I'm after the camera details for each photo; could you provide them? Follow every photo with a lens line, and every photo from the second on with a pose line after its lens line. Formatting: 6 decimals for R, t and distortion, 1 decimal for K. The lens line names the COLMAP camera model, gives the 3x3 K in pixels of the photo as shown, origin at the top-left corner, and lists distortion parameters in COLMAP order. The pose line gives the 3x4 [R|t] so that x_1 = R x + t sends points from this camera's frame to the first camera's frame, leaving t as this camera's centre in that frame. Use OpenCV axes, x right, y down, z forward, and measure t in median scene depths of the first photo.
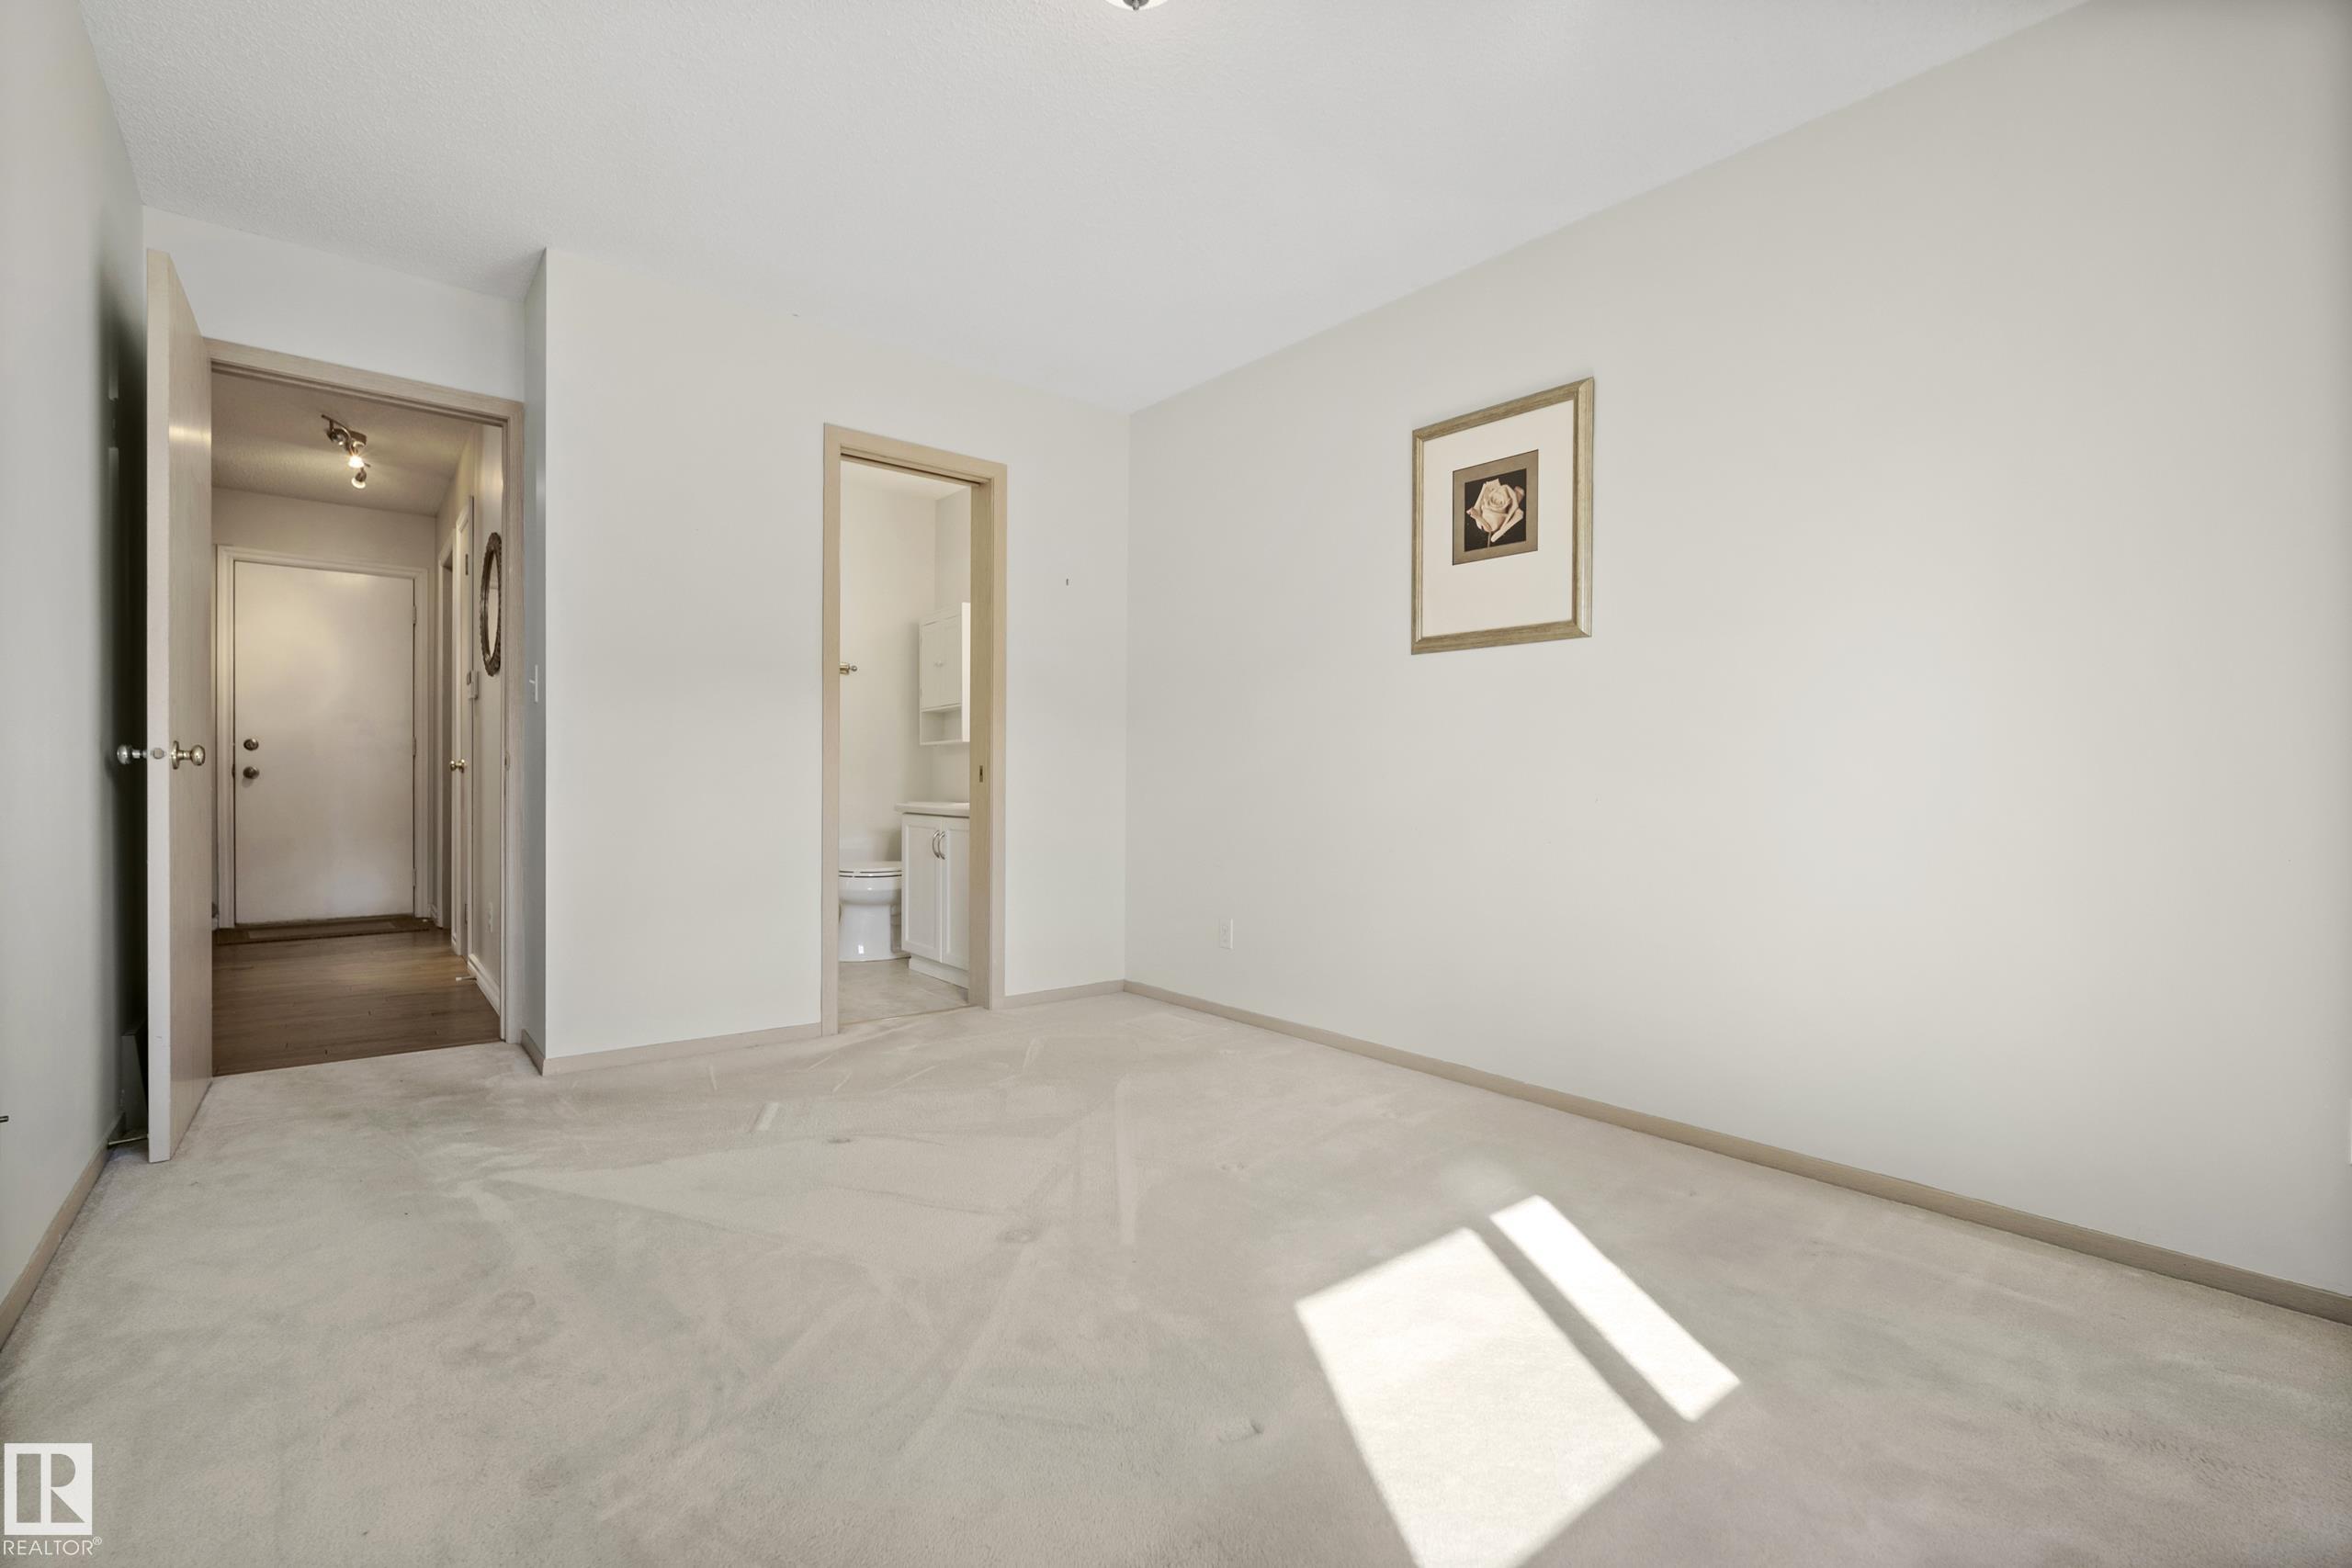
lens RADIAL K [[1037.2, 0, 1180.5], [0, 1037.2, 782.5], [0, 0, 1]] dist [-0.008211, 0.001426]
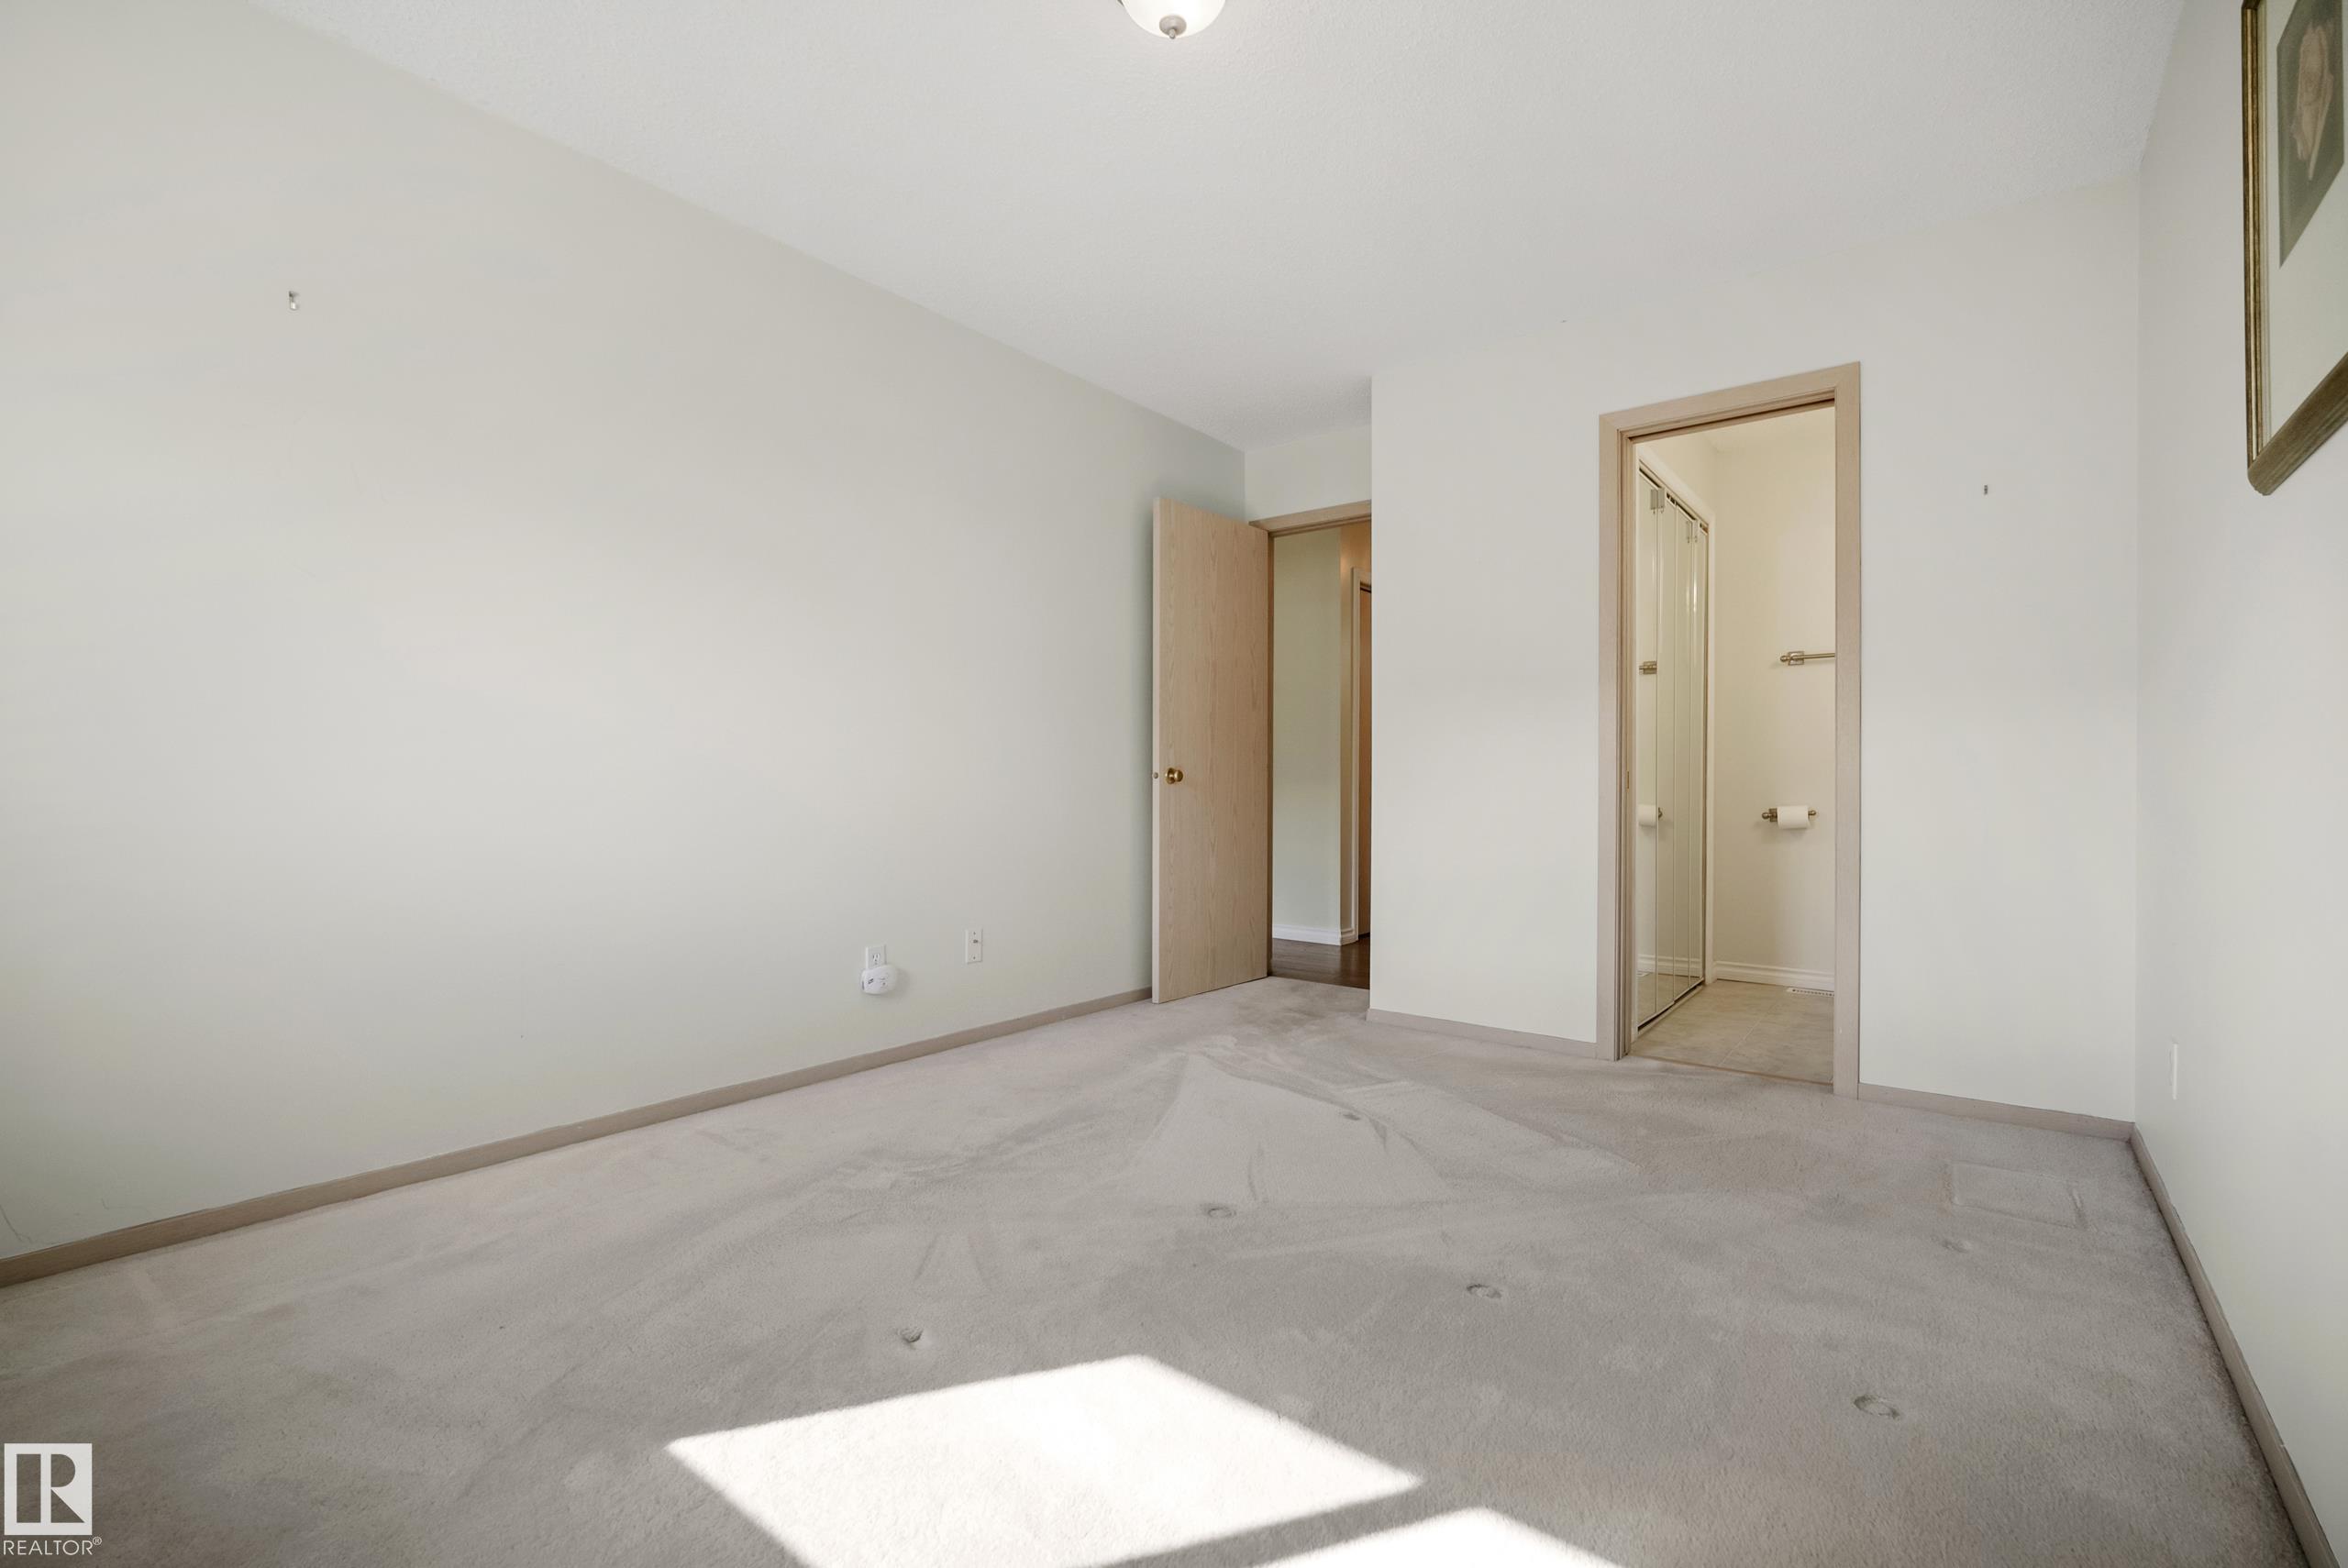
lens RADIAL K [[1035.5, 0, 1164.2], [0, 1035.5, 793.4], [0, 0, 1]] dist [-0.008211, 0.001426]
pose [[0.210962, -0.001324, -0.977493, 0.612495], [-0.003223, 0.999993, -0.002050, 0.005043], [0.977489, 0.003583, 0.210956, 0.499016]]
